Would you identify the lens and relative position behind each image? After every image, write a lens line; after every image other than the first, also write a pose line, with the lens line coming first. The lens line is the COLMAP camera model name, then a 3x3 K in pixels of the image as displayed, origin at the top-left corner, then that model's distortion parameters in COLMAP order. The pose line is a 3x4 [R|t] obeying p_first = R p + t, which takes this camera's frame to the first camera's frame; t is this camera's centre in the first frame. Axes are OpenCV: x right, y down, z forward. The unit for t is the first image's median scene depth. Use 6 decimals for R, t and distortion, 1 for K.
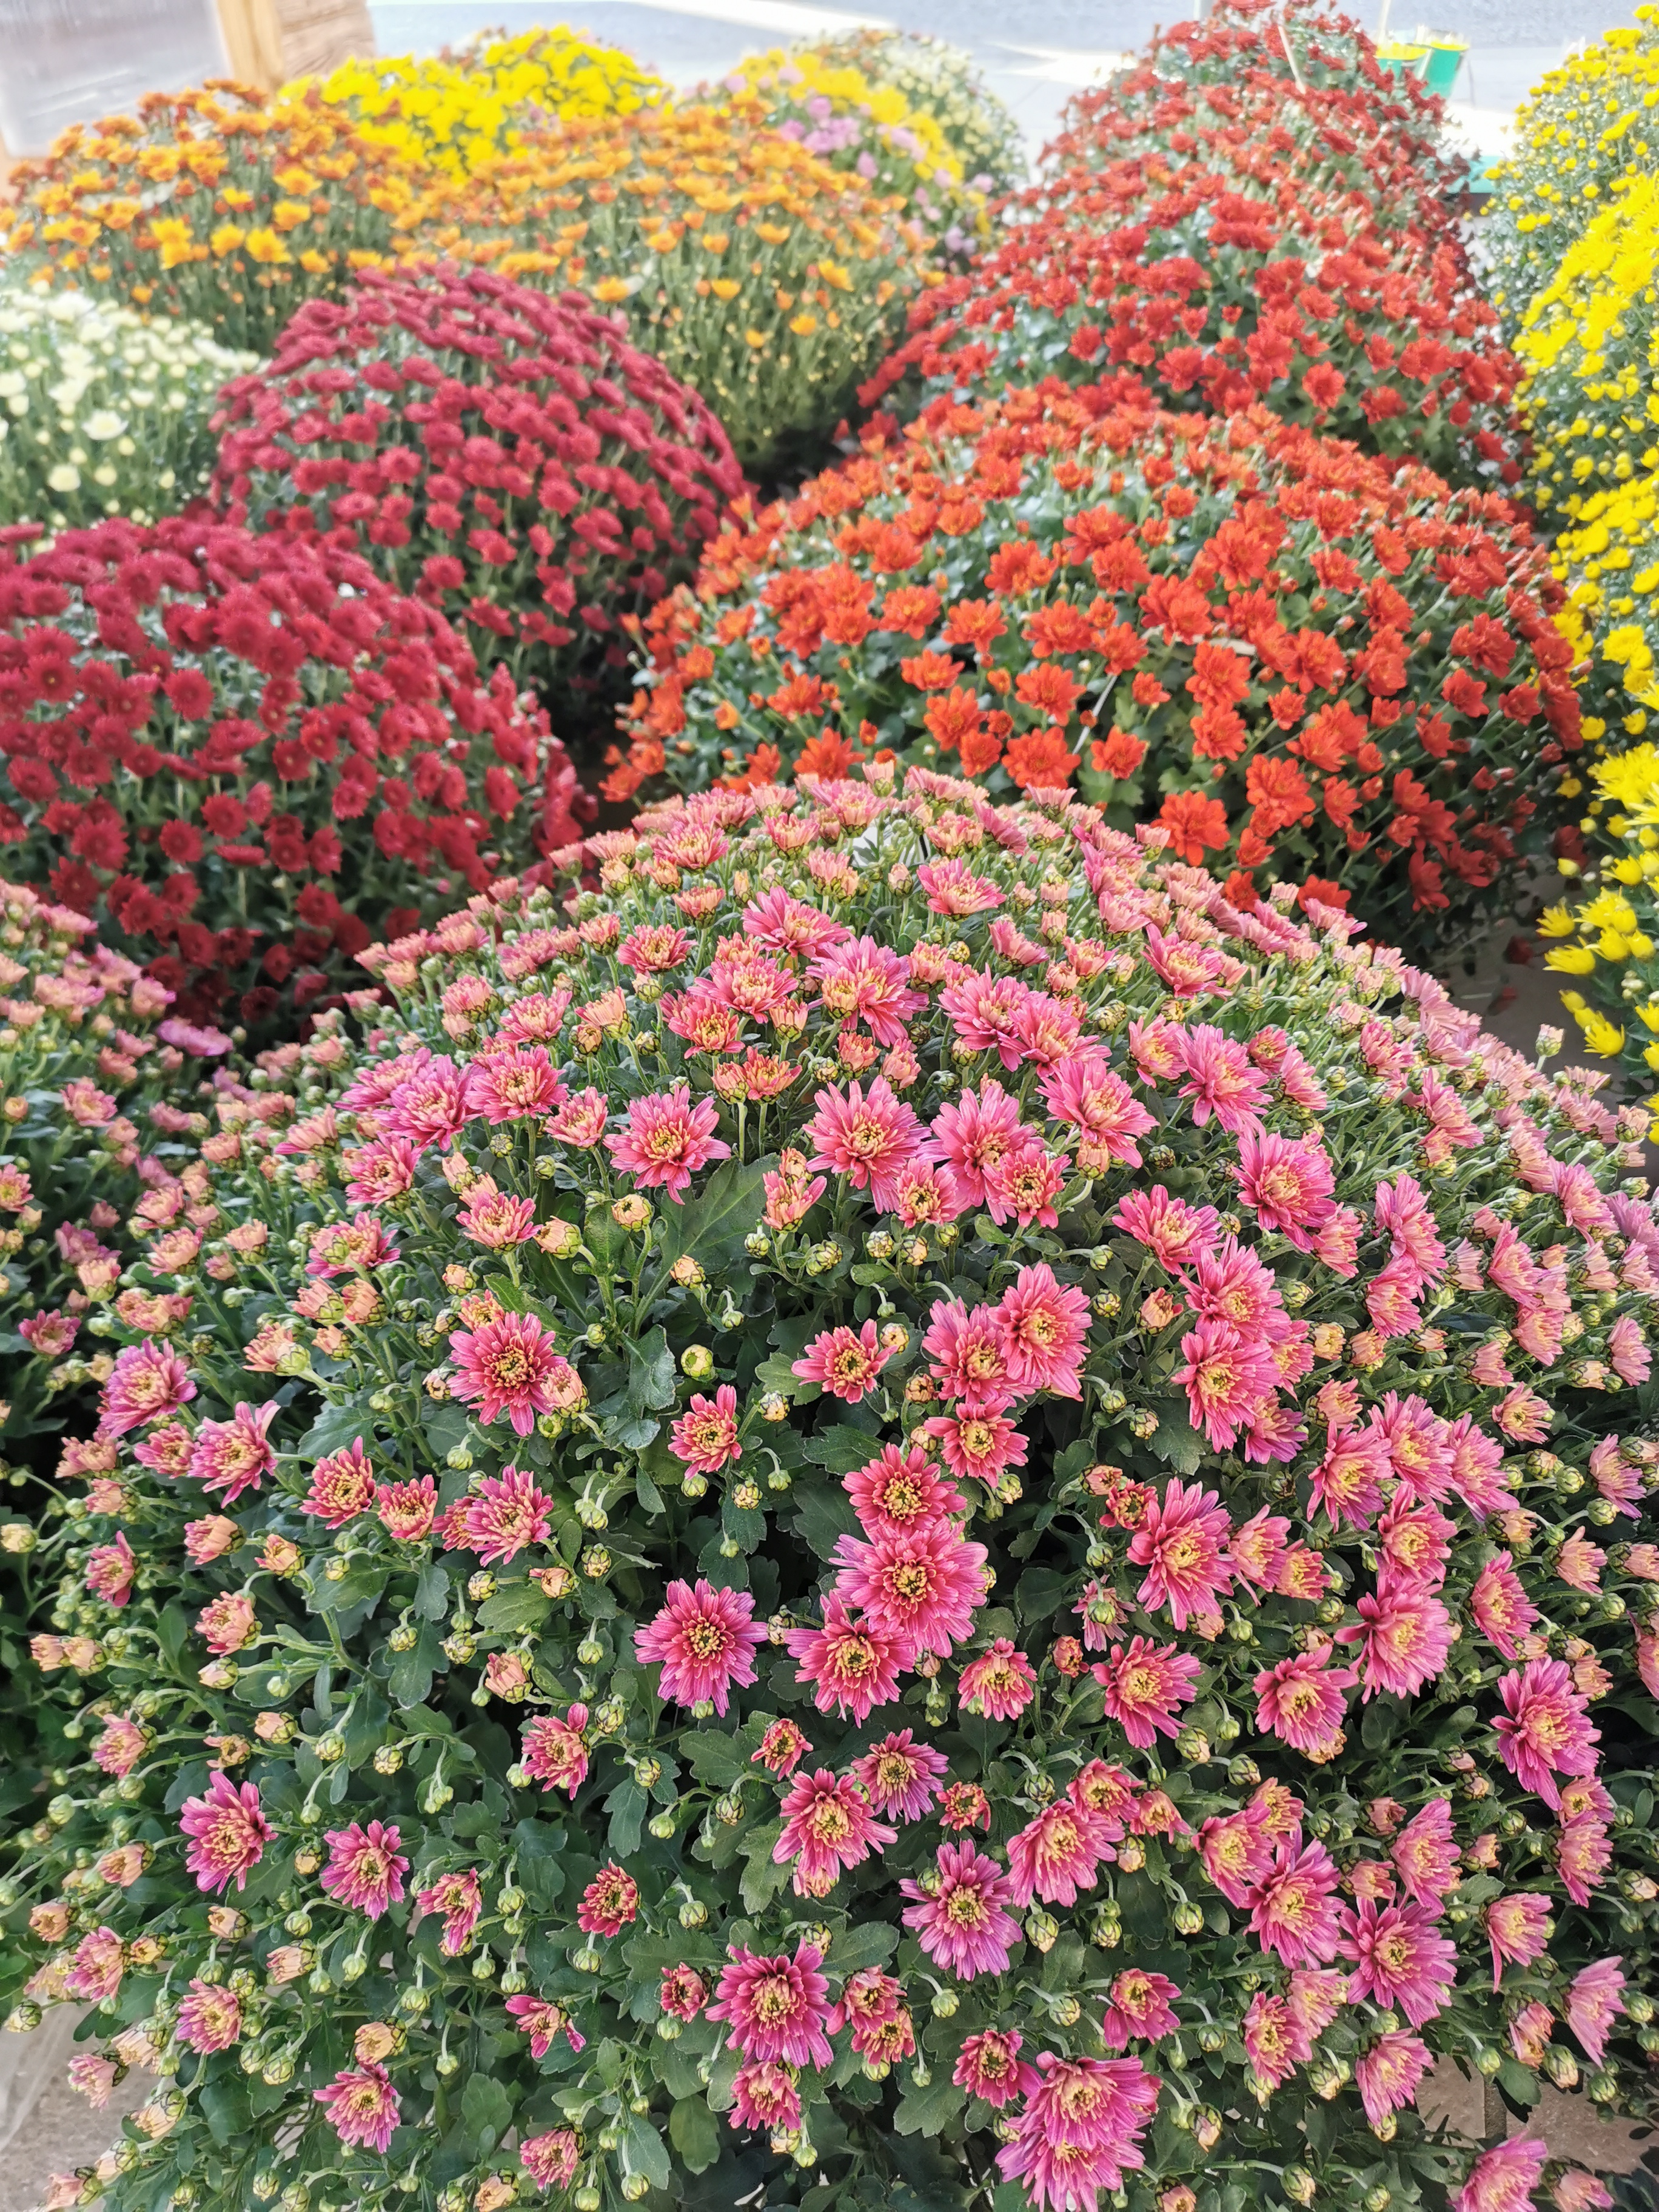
lens RADIAL K [[1724.6, 0, 810.9], [0, 1724.6, 1106.3], [0, 0, 1]] dist [0.045415, -0.040036]
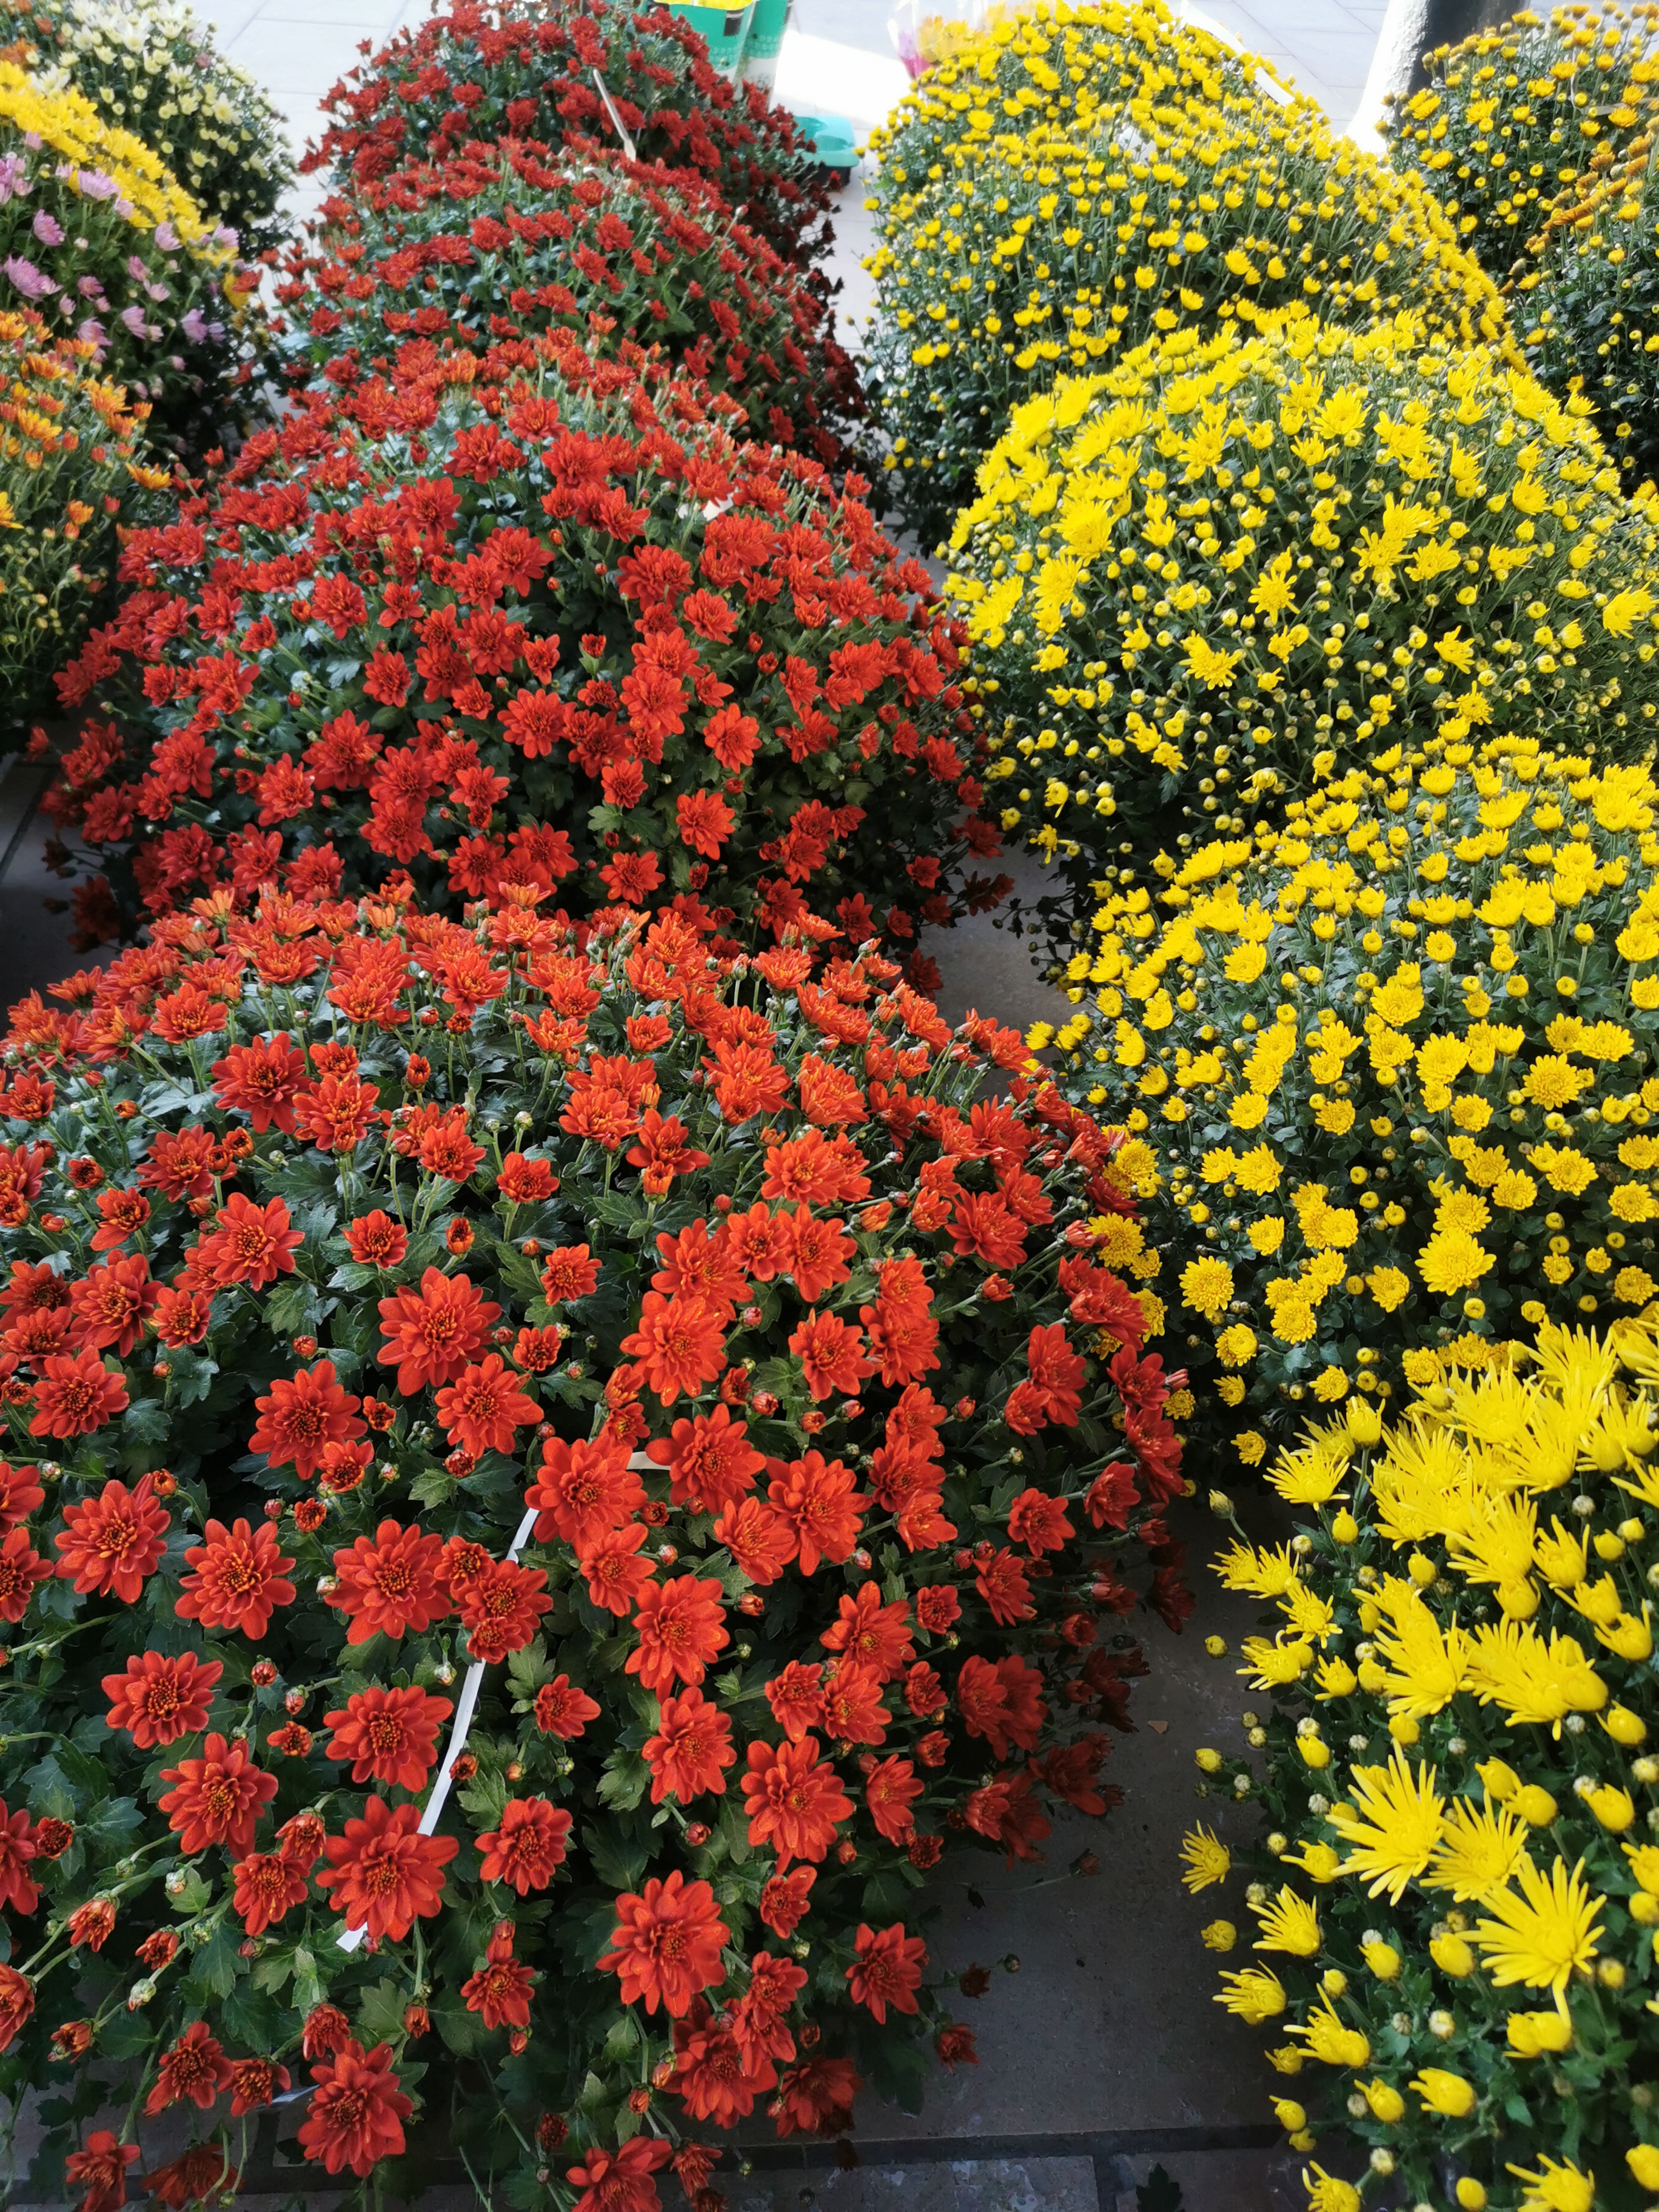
lens RADIAL K [[1709.3, 0, 814.9], [0, 1709.3, 1113.8], [0, 0, 1]] dist [0.070128, -0.067883]
pose [[0.940680, -0.139207, 0.309423, 0.254351], [0.111130, 0.988064, 0.106675, -1.003038], [-0.320579, -0.065961, 0.944922, 0.924762]]
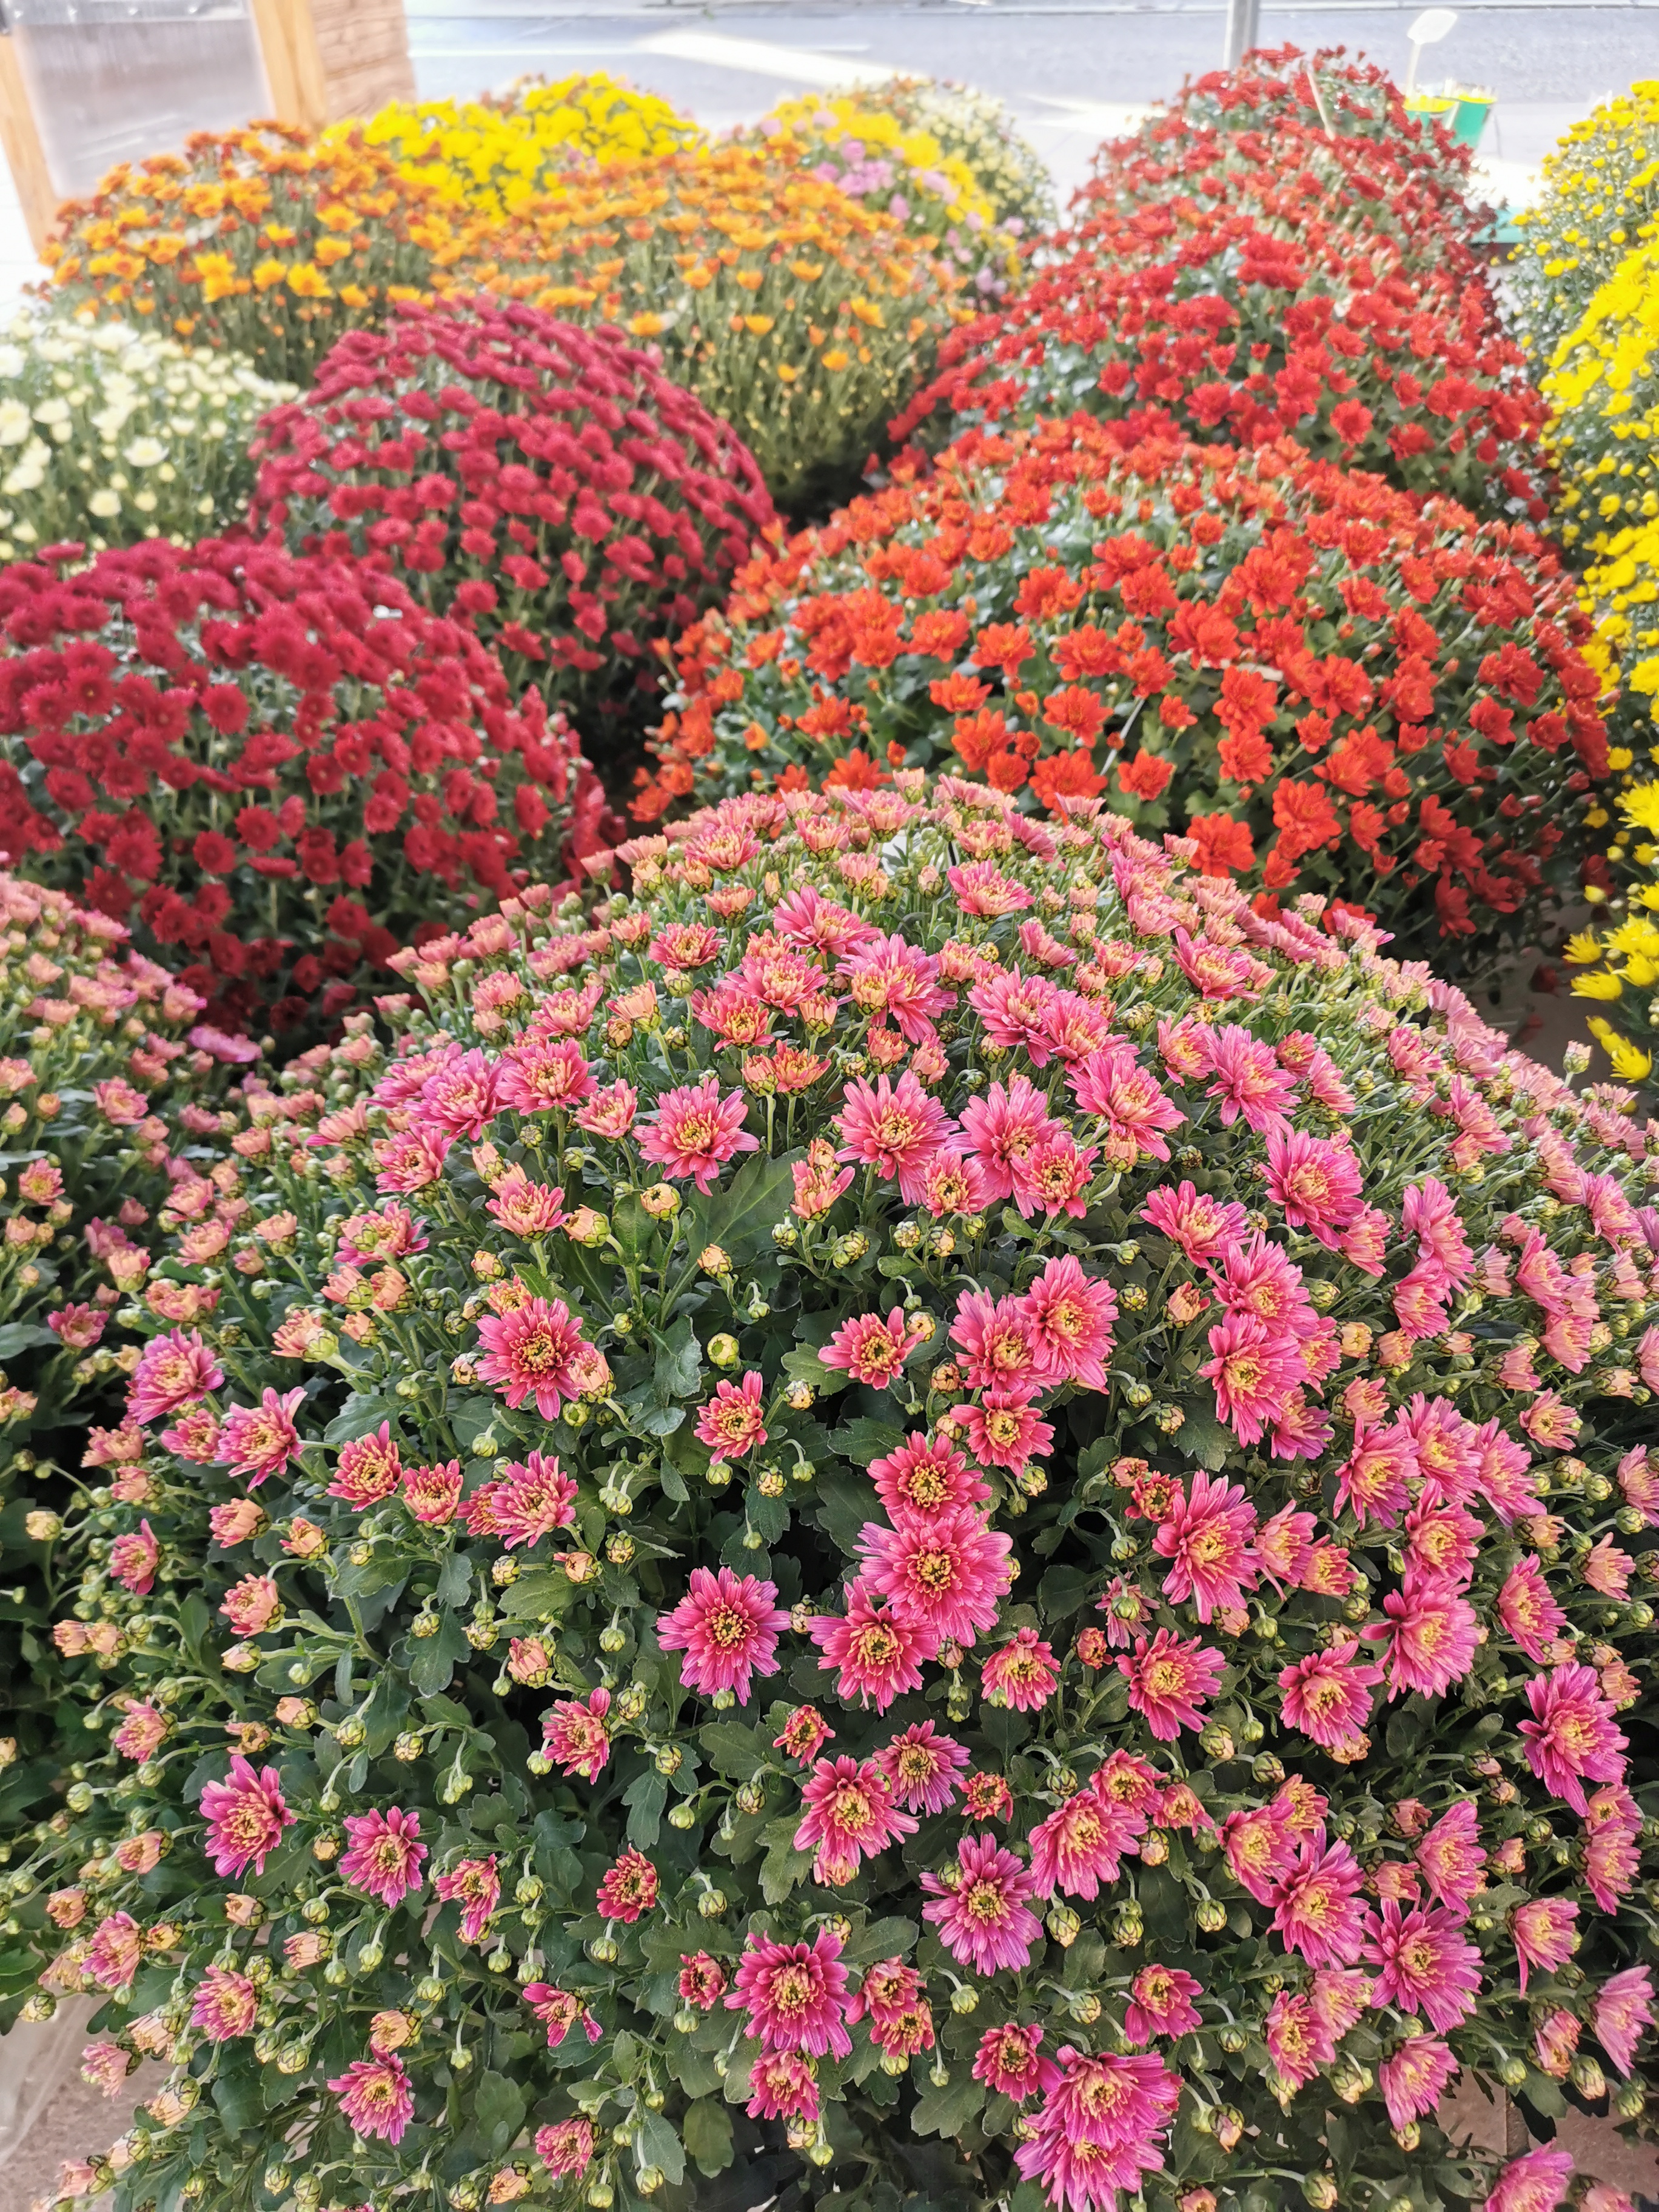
lens RADIAL K [[1724.6, 0, 810.9], [0, 1724.6, 1106.3], [0, 0, 1]] dist [0.045415, -0.040036]
pose [[0.999854, 0.012874, -0.011258, -0.005246], [-0.013126, 0.999657, -0.022672, 0.026695], [0.010962, 0.022817, 0.999680, -0.004322]]
